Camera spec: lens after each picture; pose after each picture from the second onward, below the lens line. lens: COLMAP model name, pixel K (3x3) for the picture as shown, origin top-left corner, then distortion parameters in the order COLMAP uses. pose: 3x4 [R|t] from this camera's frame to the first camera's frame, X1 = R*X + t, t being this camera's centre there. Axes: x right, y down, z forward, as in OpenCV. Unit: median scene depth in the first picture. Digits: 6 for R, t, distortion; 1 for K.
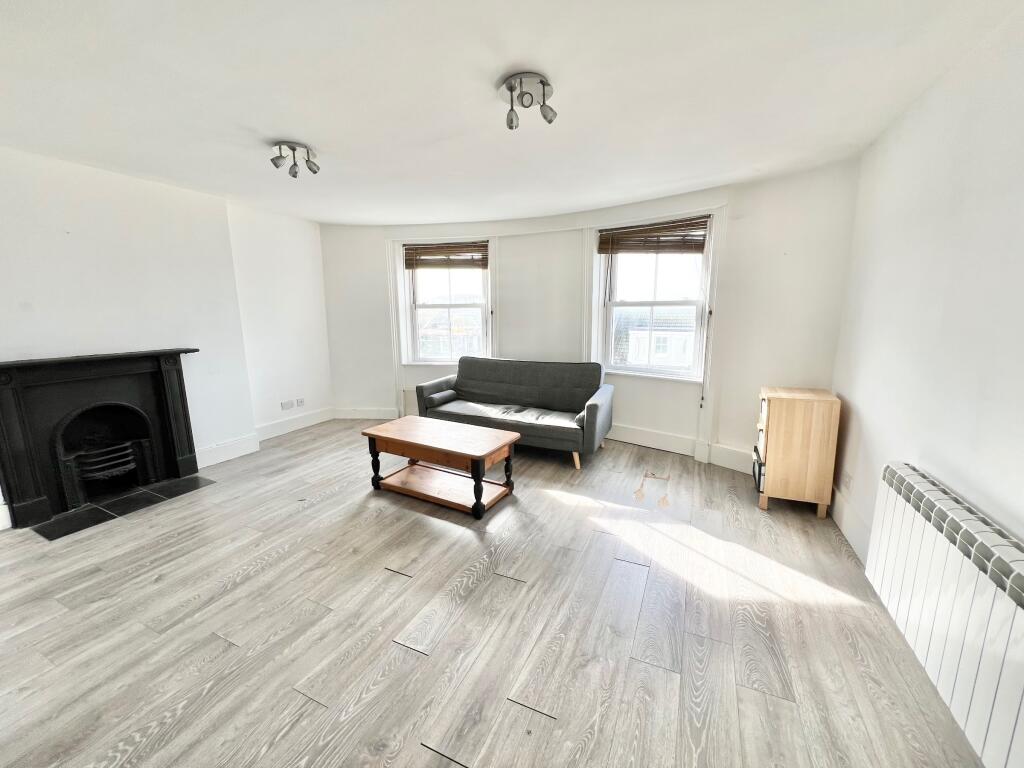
lens RADIAL K [[408.0, 0, 512.0], [0, 408.0, 384.0], [0, 0, 1]] dist [-0.002122, 0.000251]
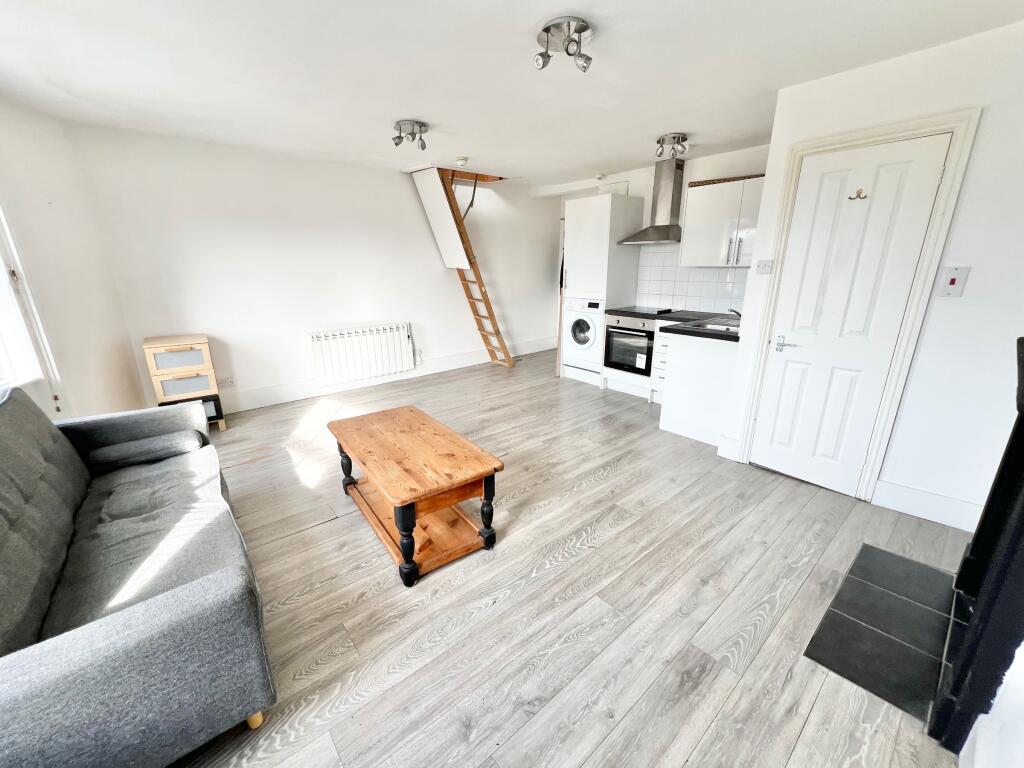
lens RADIAL K [[408.0, 0, 512.0], [0, 408.0, 384.0], [0, 0, 1]] dist [-0.002122, 0.000251]
pose [[-0.907480, -0.107121, 0.406207, -0.664686], [0.087587, 0.897448, 0.432337, -0.277471], [-0.410862, 0.427916, -0.805034, 1.547972]]
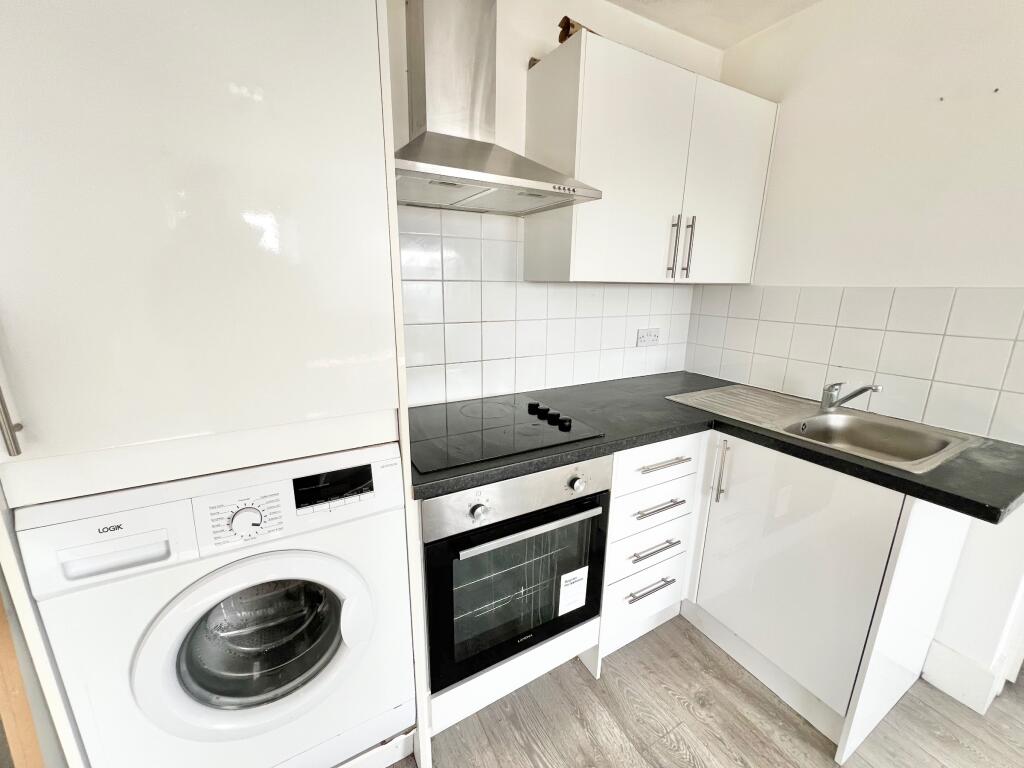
lens RADIAL K [[408.0, 0, 512.0], [0, 408.0, 384.0], [0, 0, 1]] dist [-0.002122, 0.000251]
pose [[-0.595640, 0.195886, -0.779001, -0.148340], [-0.148851, 0.926094, 0.346689, -0.032929], [0.789340, 0.322456, -0.522461, 0.269498]]
